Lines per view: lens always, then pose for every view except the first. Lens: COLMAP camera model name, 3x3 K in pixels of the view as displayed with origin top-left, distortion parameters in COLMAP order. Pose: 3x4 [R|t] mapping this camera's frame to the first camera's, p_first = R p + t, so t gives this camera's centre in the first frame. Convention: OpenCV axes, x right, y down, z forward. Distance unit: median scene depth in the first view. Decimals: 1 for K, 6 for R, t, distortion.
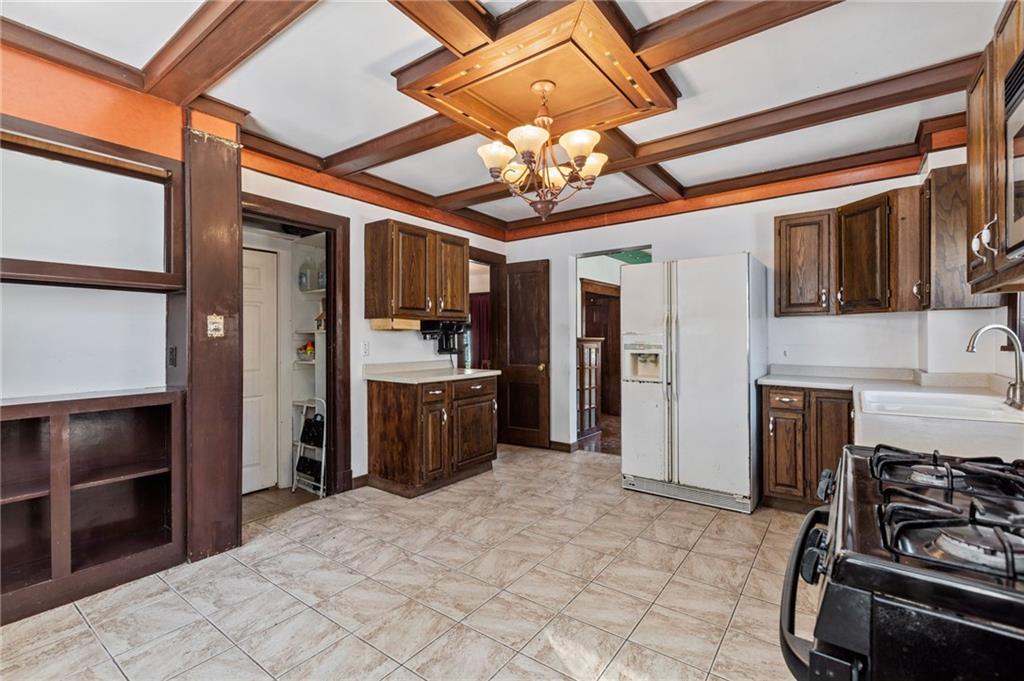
lens RADIAL K [[458.4, 0, 514.4], [0, 458.4, 339.4], [0, 0, 1]] dist [0.001361, 0.000310]
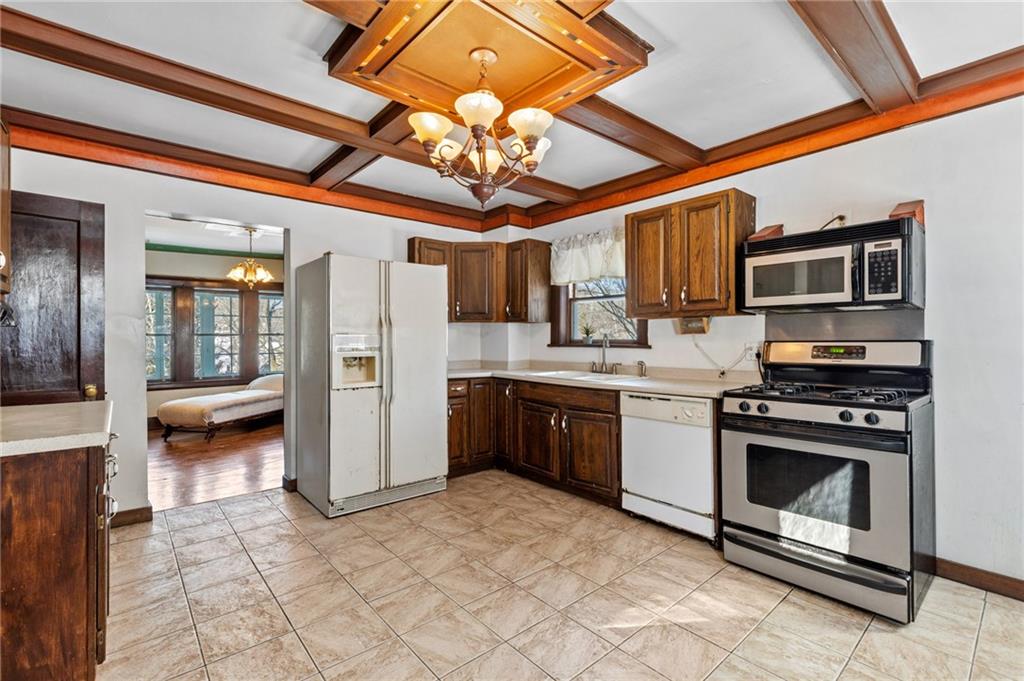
lens RADIAL K [[458.4, 0, 513.8], [0, 458.4, 336.5], [0, 0, 1]] dist [0.001361, 0.000310]
pose [[0.224462, 0.005960, 0.974465, -0.601274], [0.003301, 0.999971, -0.006876, -0.002070], [-0.974477, 0.004760, 0.224436, 0.571719]]
